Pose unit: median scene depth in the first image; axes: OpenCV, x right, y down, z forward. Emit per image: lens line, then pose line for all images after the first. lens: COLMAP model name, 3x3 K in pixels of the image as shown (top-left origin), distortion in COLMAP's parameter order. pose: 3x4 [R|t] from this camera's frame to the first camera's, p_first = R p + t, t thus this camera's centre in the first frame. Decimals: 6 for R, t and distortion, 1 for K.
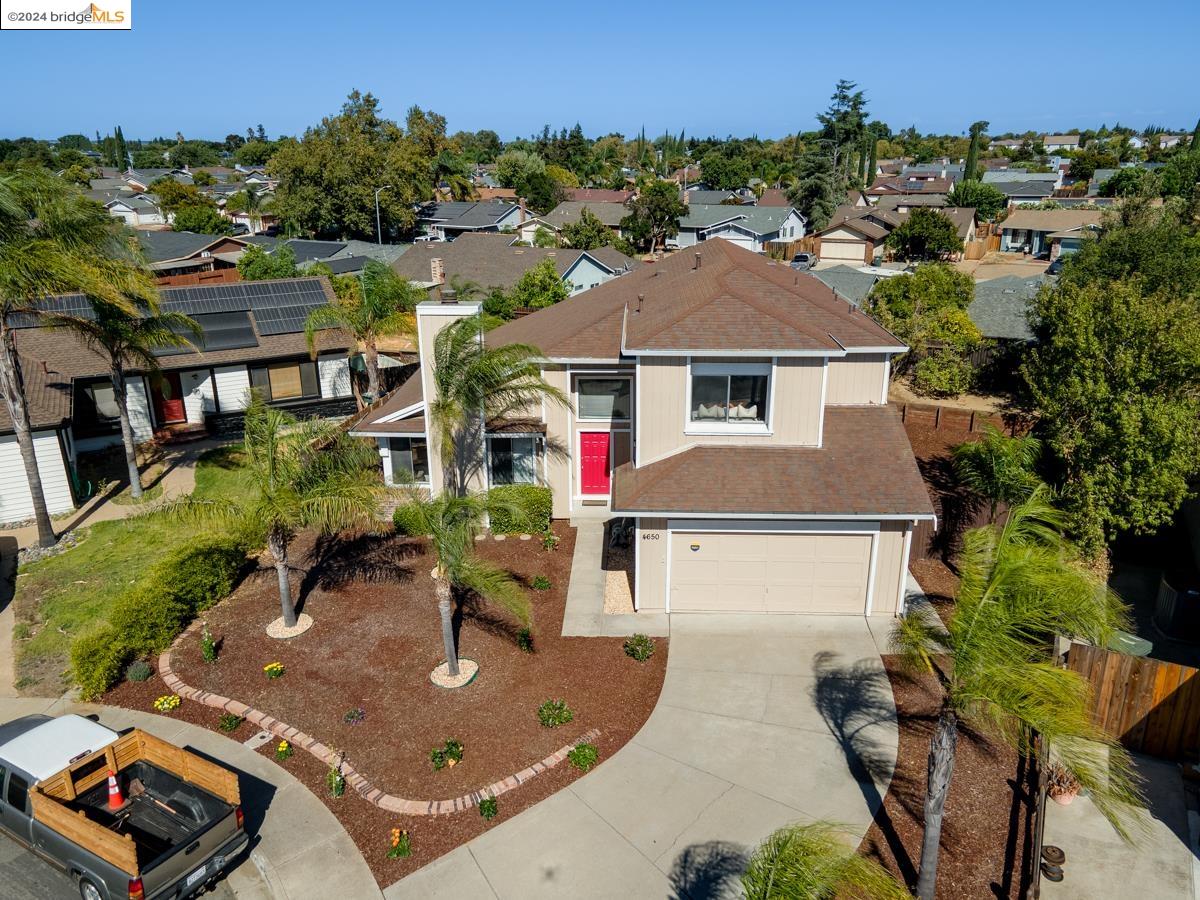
lens RADIAL K [[890.7, 0, 606.9], [0, 890.7, 449.4], [0, 0, 1]] dist [0.010392, 0.063090]
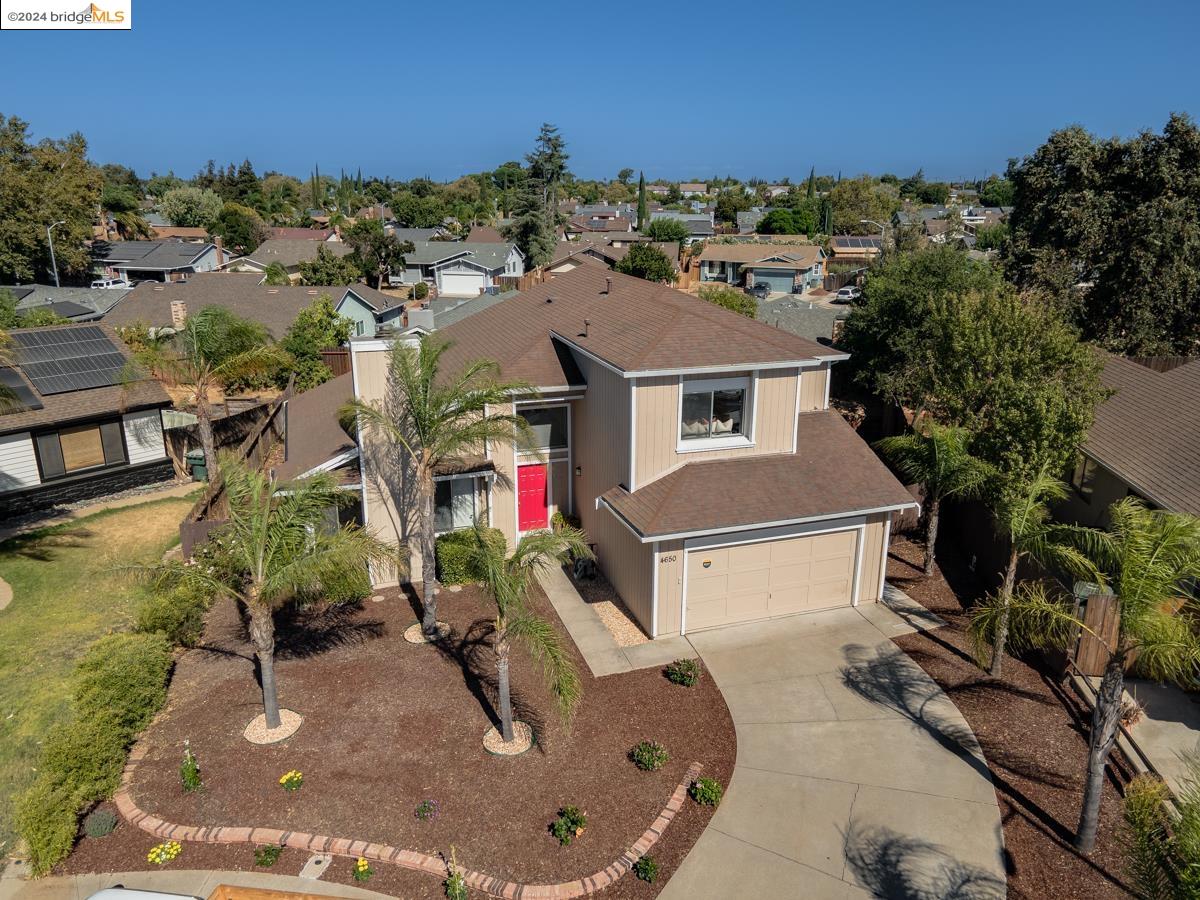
lens RADIAL K [[879.6, 0, 607.3], [0, 879.6, 450.2], [0, 0, 1]] dist [0.014363, 0.054136]
pose [[0.932937, -0.094636, 0.347380, -0.322188], [0.108047, 0.993957, -0.019394, -0.009603], [-0.343445, 0.055627, 0.937524, 0.100883]]
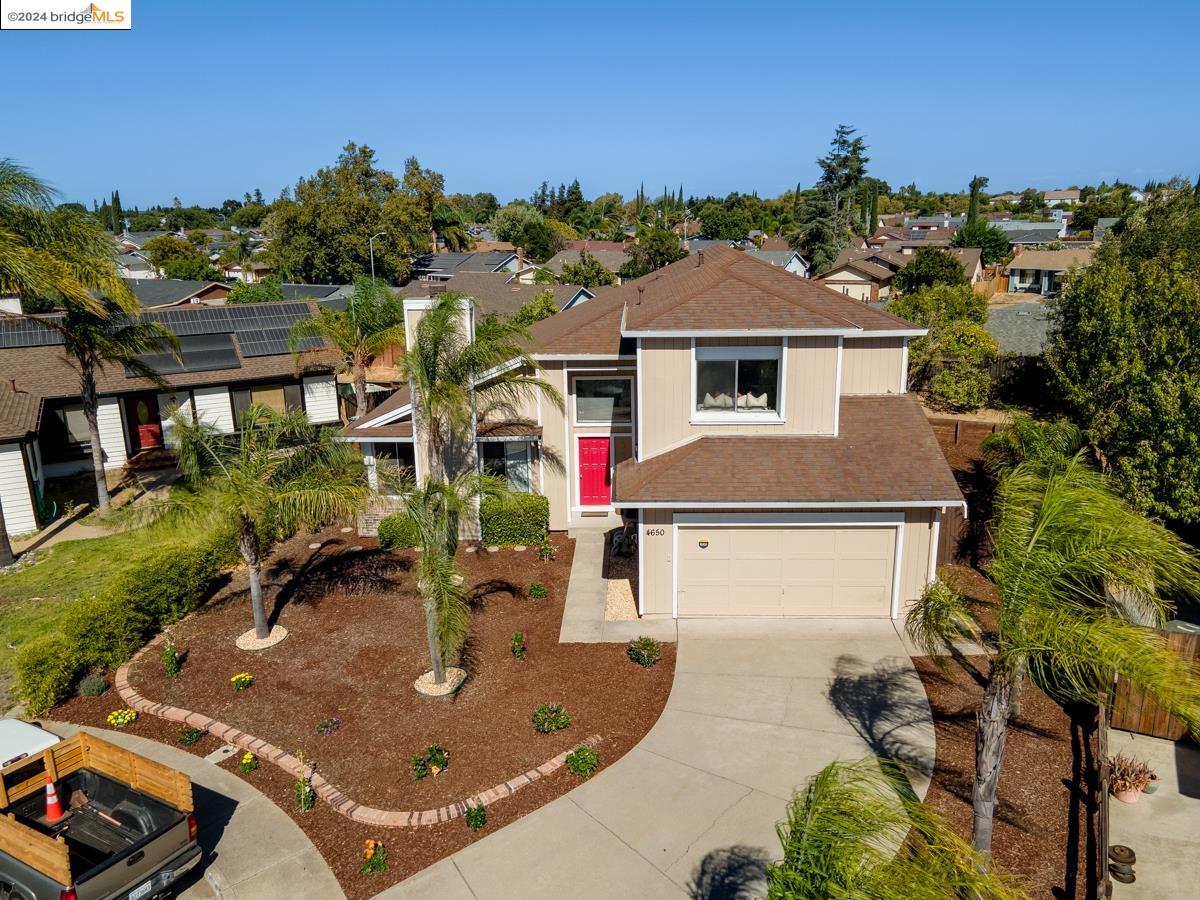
lens RADIAL K [[915.0, 0, 607.5], [0, 915.0, 448.9], [0, 0, 1]] dist [0.011739, 0.057795]
pose [[0.999937, -0.011174, -0.000811, 0.001692], [0.011087, 0.997346, -0.071959, 0.075429], [0.001613, 0.071946, 0.997407, 0.048991]]
